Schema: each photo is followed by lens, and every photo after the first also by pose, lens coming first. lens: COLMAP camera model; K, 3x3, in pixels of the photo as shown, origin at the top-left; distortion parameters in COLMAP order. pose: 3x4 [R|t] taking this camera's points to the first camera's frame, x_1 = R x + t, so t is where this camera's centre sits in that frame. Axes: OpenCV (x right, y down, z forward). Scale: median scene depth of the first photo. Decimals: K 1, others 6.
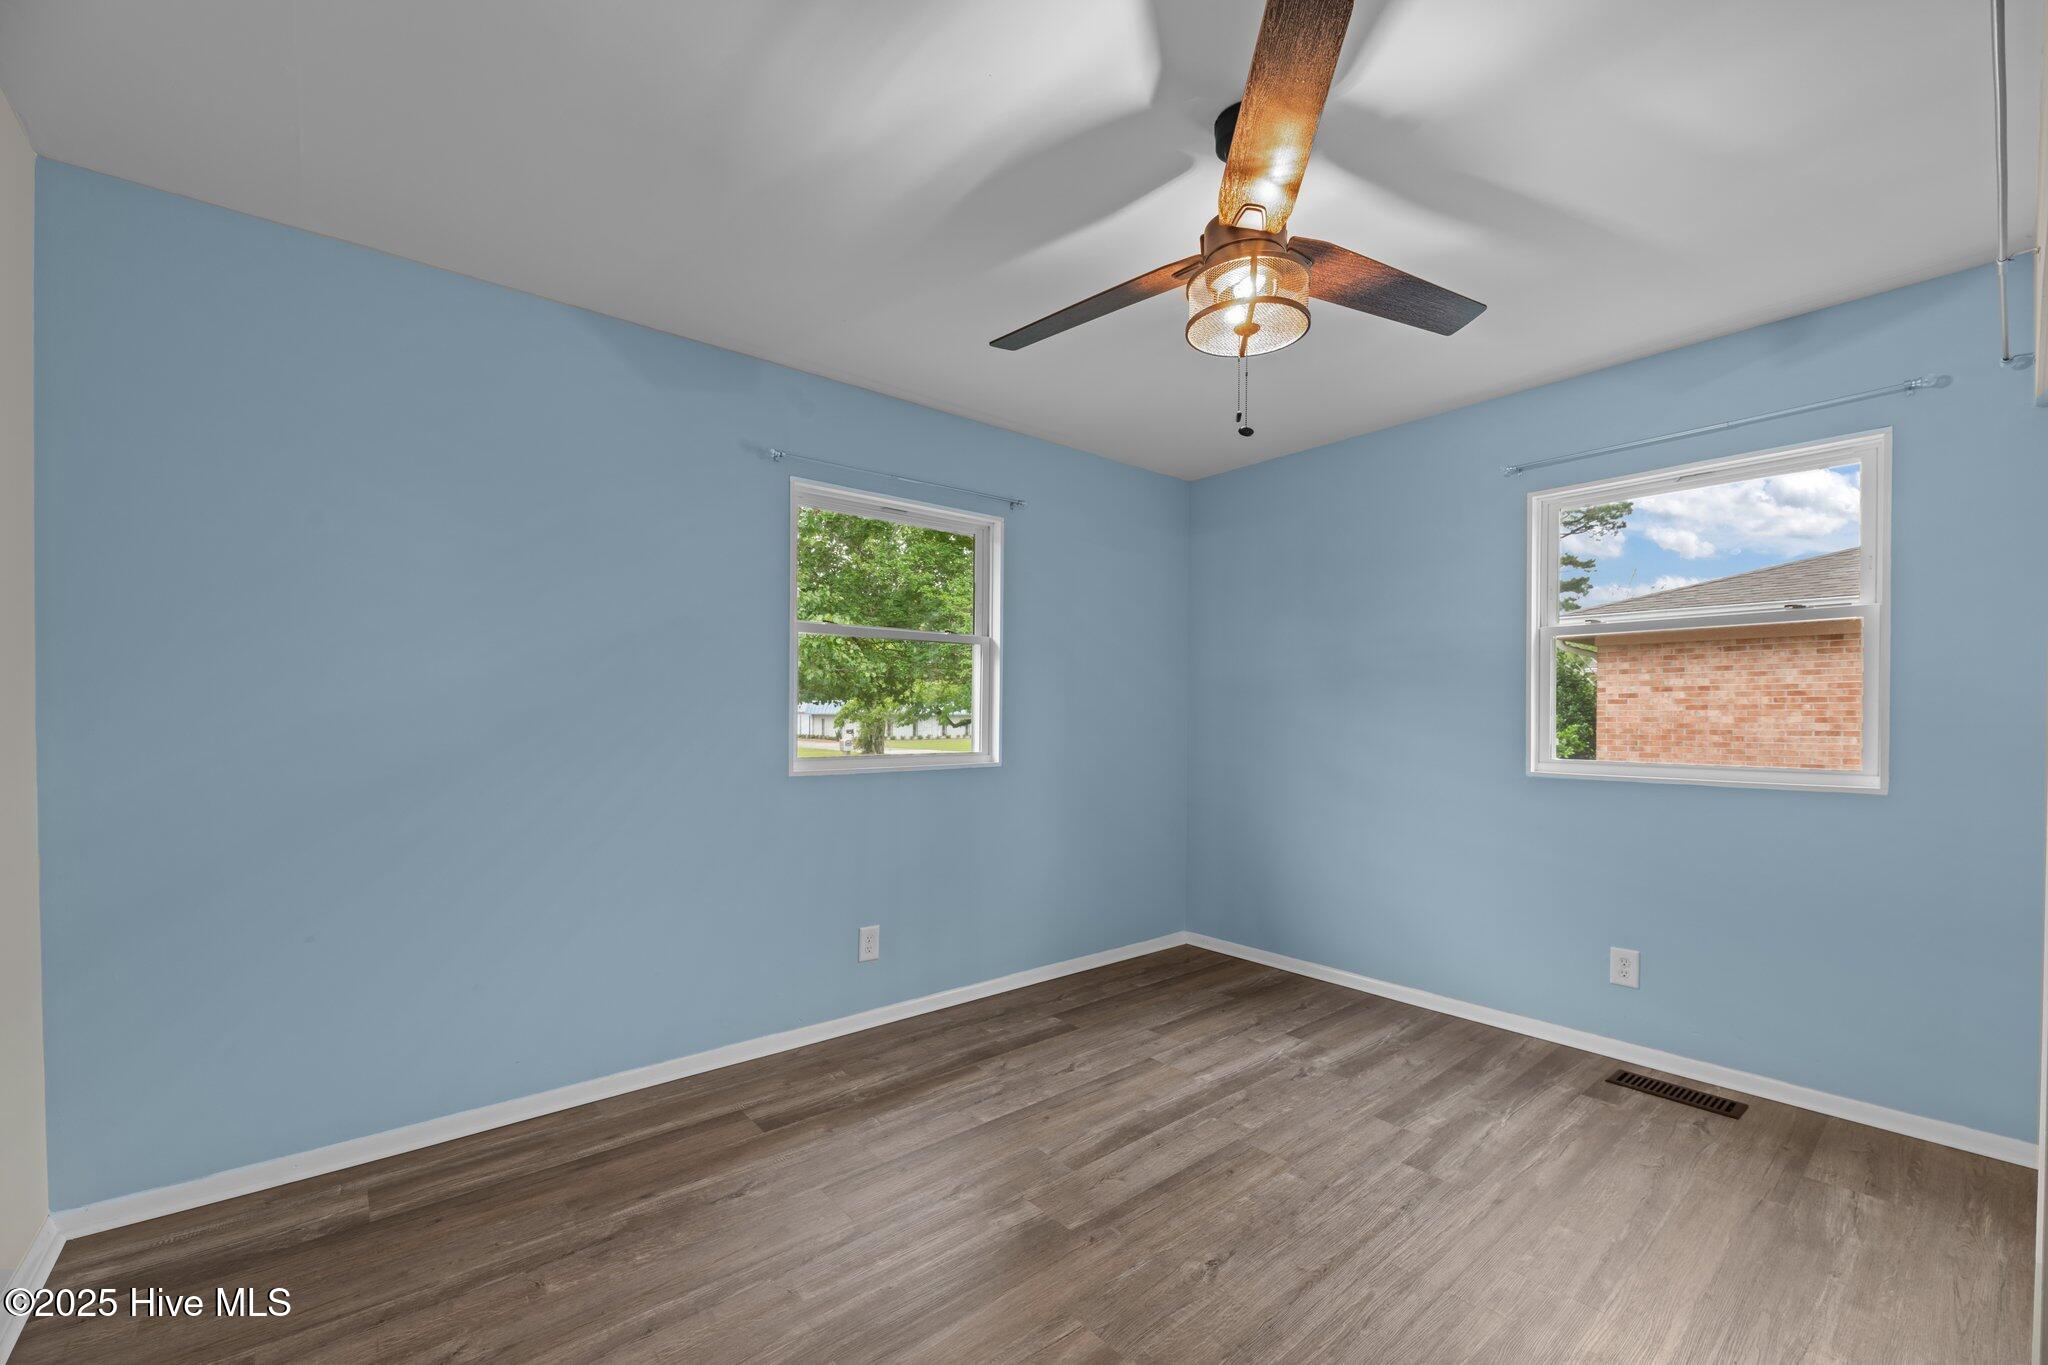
lens RADIAL K [[821.4, 0, 1024.0], [0, 821.4, 682.5], [0, 0, 1]] dist [-0.001473, -0.000315]
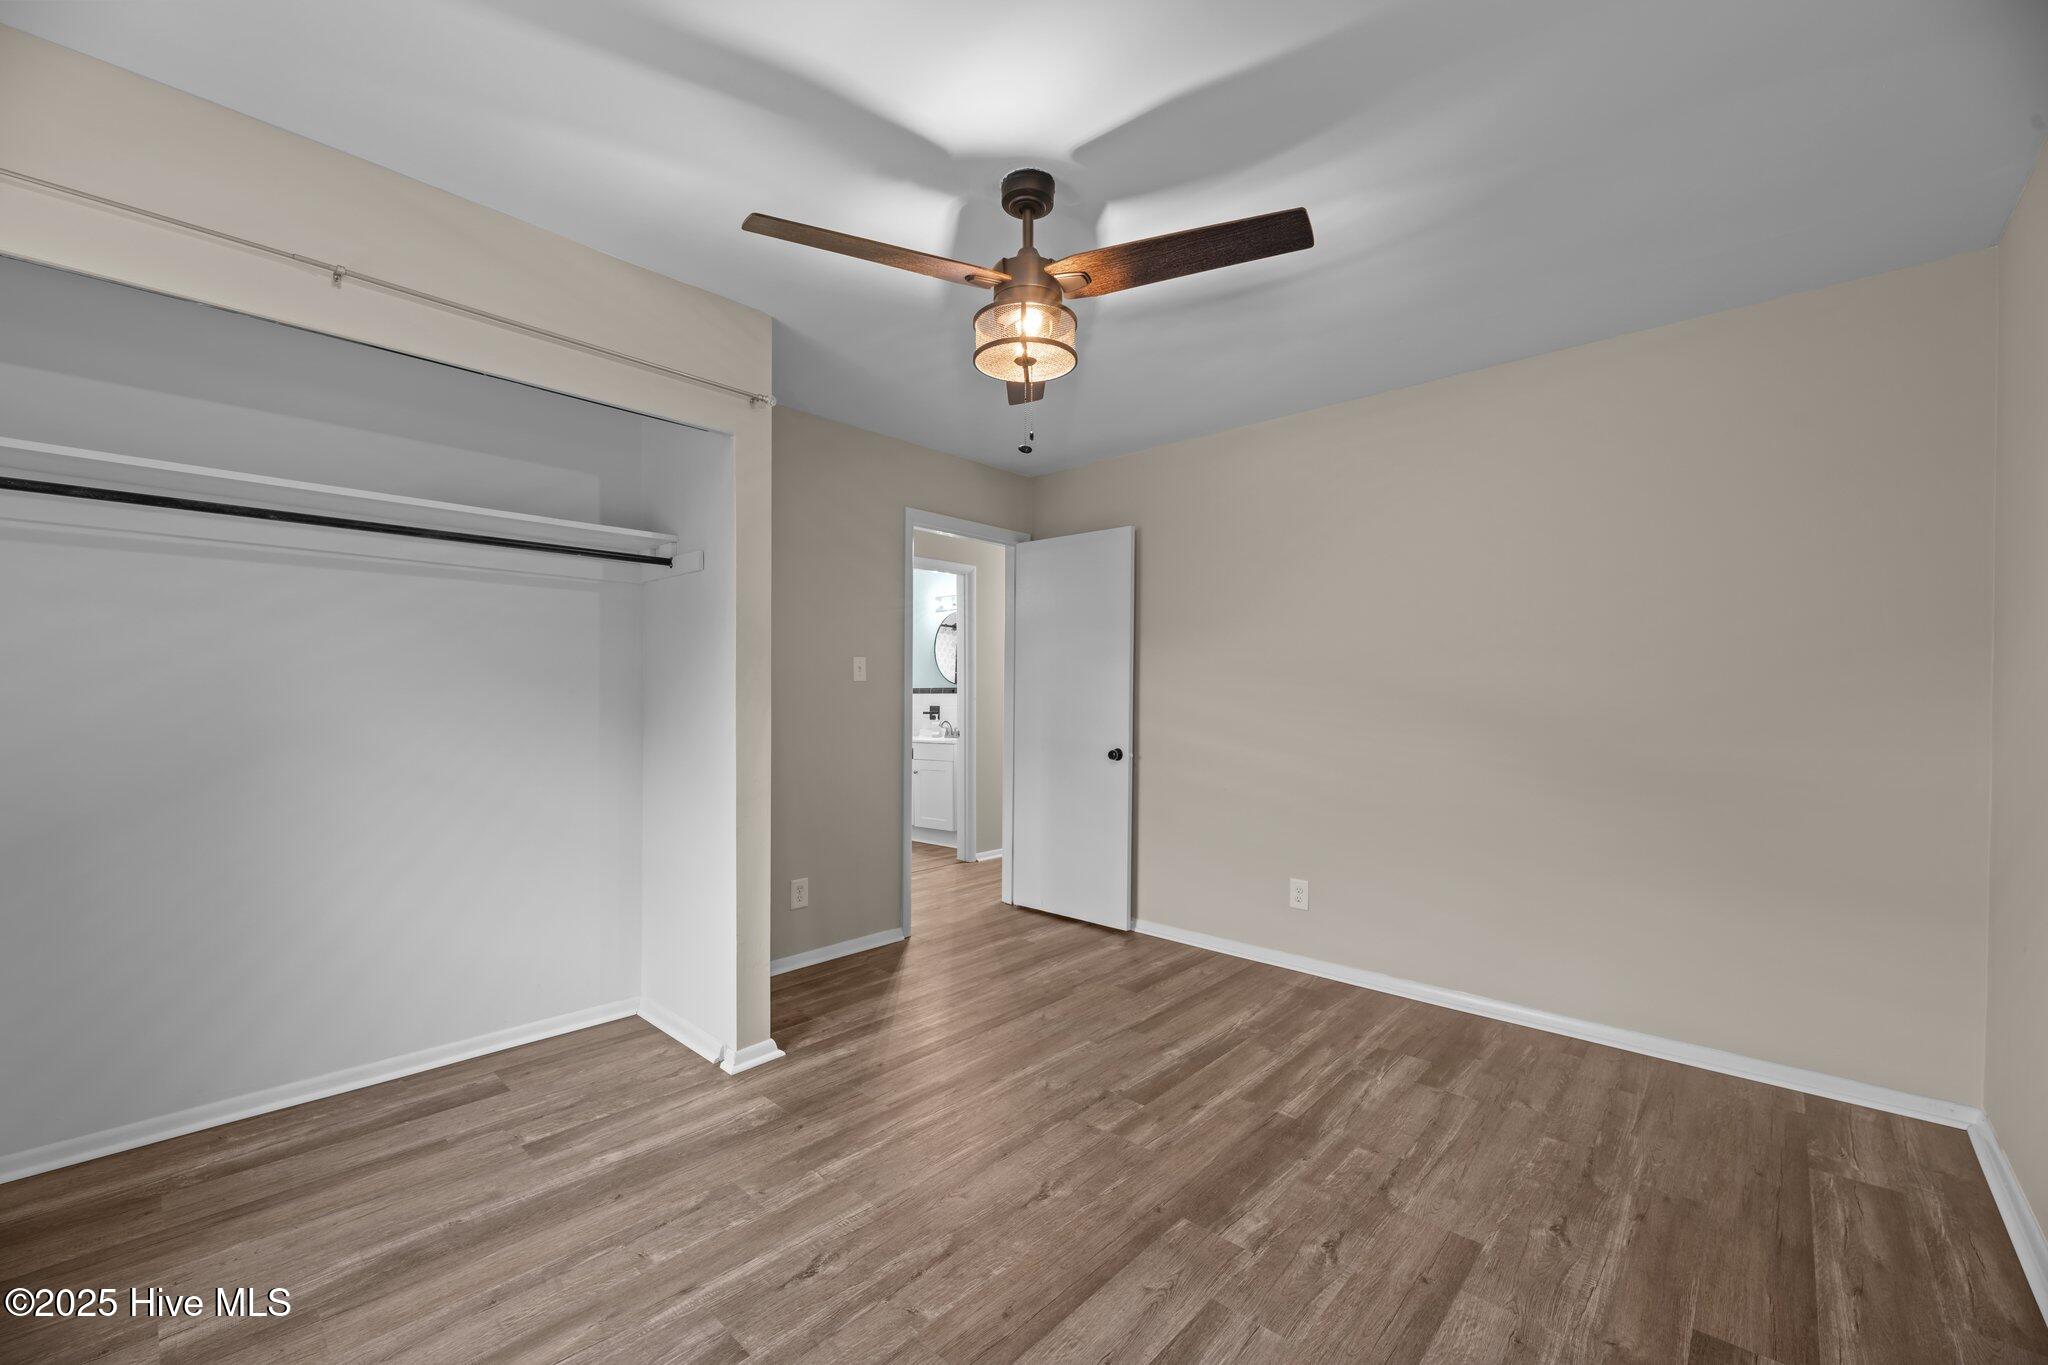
lens RADIAL K [[821.4, 0, 1024.0], [0, 821.4, 682.5], [0, 0, 1]] dist [-0.001473, -0.000315]
pose [[-0.990124, -0.011150, -0.139747, 0.424492], [-0.005016, 0.999011, -0.044173, 0.078119], [0.140102, -0.043035, -0.989201, 2.149495]]
